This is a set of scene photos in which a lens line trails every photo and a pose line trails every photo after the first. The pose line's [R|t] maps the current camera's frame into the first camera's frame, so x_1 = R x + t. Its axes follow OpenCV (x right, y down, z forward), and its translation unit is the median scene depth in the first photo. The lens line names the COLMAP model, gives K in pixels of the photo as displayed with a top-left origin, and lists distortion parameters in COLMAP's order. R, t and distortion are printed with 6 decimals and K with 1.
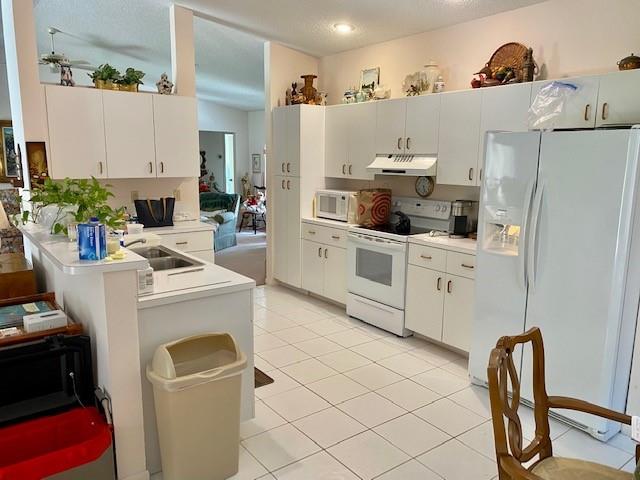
lens RADIAL K [[488.2, 0, 318.1], [0, 488.2, 239.4], [0, 0, 1]] dist [0.033841, -0.000339]
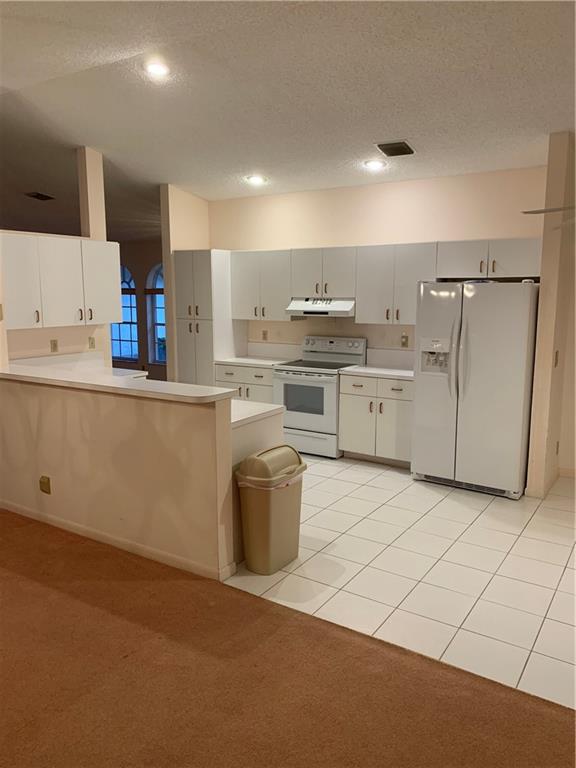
lens RADIAL K [[595.7, 0, 288.8], [0, 595.7, 380.2], [0, 0, 1]] dist [0.085908, -0.094732]
pose [[0.935106, -0.063424, 0.348646, -0.390413], [0.069370, 0.997581, -0.004582, 0.016331], [-0.347512, 0.028470, 0.937243, -0.255873]]
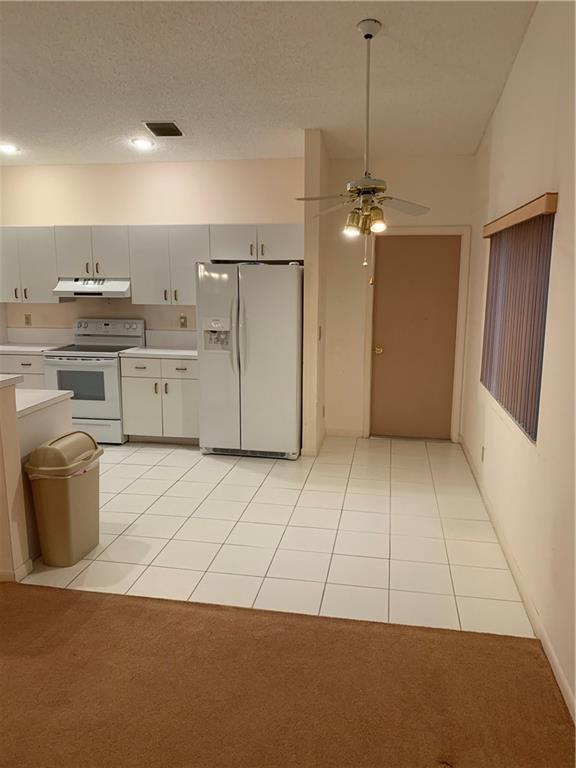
lens RADIAL K [[595.7, 0, 293.6], [0, 595.7, 381.1], [0, 0, 1]] dist [0.085908, -0.094732]
pose [[0.719608, -0.130641, 0.681980, -0.443465], [0.122187, 0.990641, 0.060840, 0.023299], [-0.683546, 0.039548, 0.728836, -0.254639]]
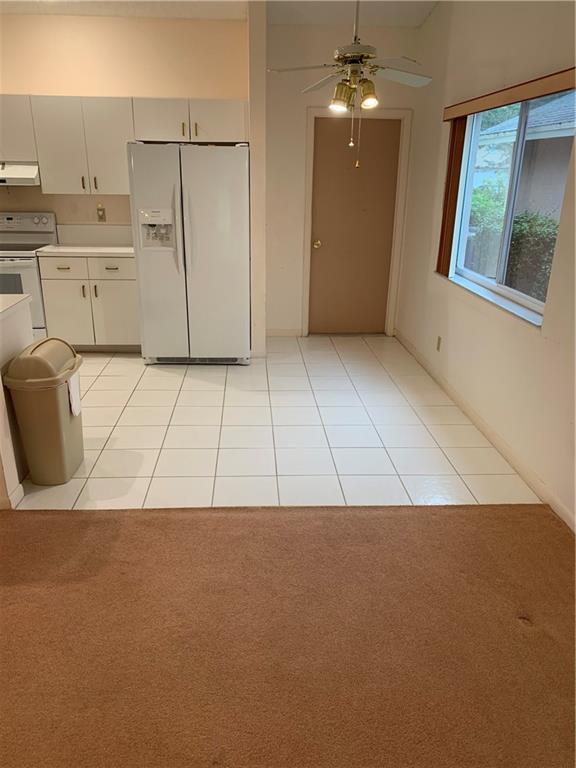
lens RADIAL K [[595.7, 0, 285.4], [0, 595.7, 385.8], [0, 0, 1]] dist [0.085908, -0.094732]
pose [[0.545507, -0.286728, 0.787534, -0.536050], [0.136044, 0.957490, 0.254371, 0.012449], [-0.826991, -0.031622, 0.561326, -0.092432]]
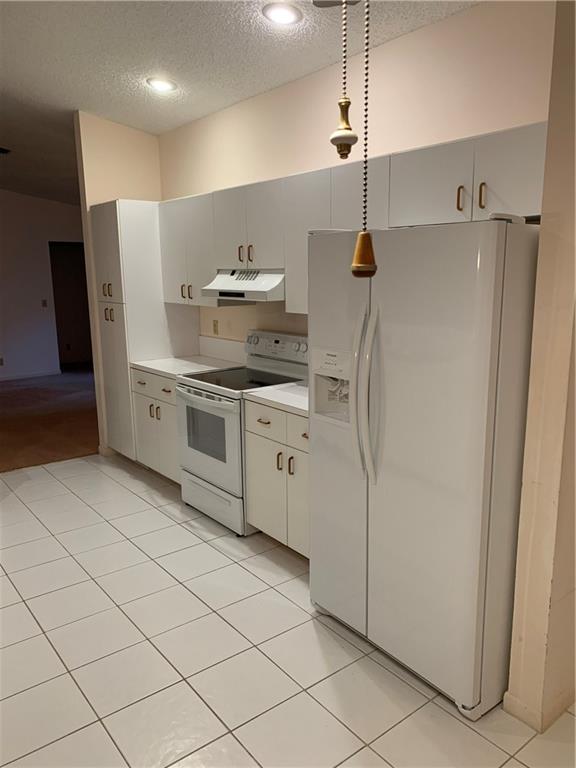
lens RADIAL K [[595.7, 0, 295.4], [0, 595.7, 384.7], [0, 0, 1]] dist [0.085908, -0.094732]
pose [[0.999621, -0.024852, 0.011851, 0.232737], [0.024593, 0.999465, 0.021543, -0.028873], [-0.012380, -0.021243, 0.999698, 0.157195]]
